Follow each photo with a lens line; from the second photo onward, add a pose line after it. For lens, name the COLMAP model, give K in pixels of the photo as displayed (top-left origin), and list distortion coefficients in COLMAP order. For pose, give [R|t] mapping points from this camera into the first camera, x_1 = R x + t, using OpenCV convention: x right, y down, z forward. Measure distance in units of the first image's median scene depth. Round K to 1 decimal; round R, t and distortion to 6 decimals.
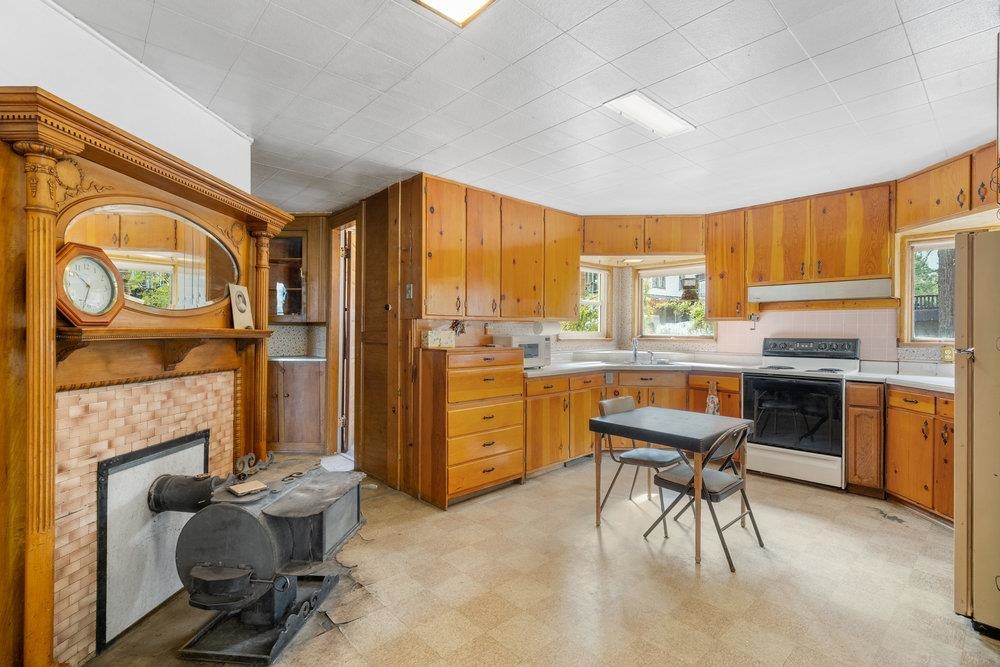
lens RADIAL K [[461.3, 0, 494.6], [0, 461.3, 328.9], [0, 0, 1]] dist [-0.002552, -0.000428]
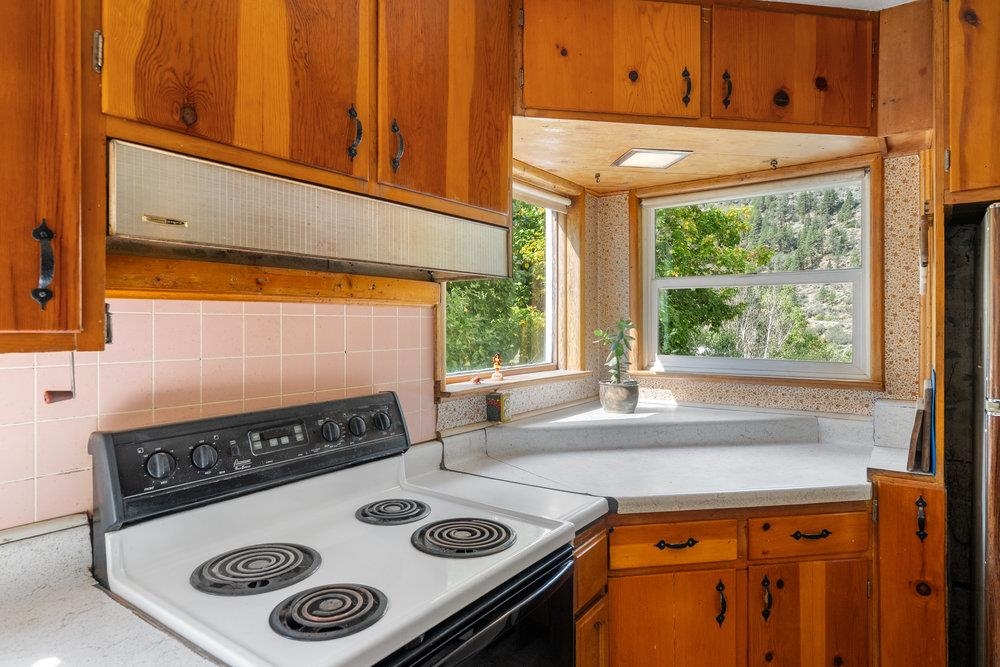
lens RADIAL K [[576.1, 0, 504.0], [0, 576.1, 325.7], [0, 0, 1]] dist [0.002676, 0.000308]
pose [[-0.219421, -0.005432, 0.975615, 0.342207], [0.004657, 0.999967, 0.006615, -0.028715], [-0.975619, 0.005995, -0.219389, 0.961726]]
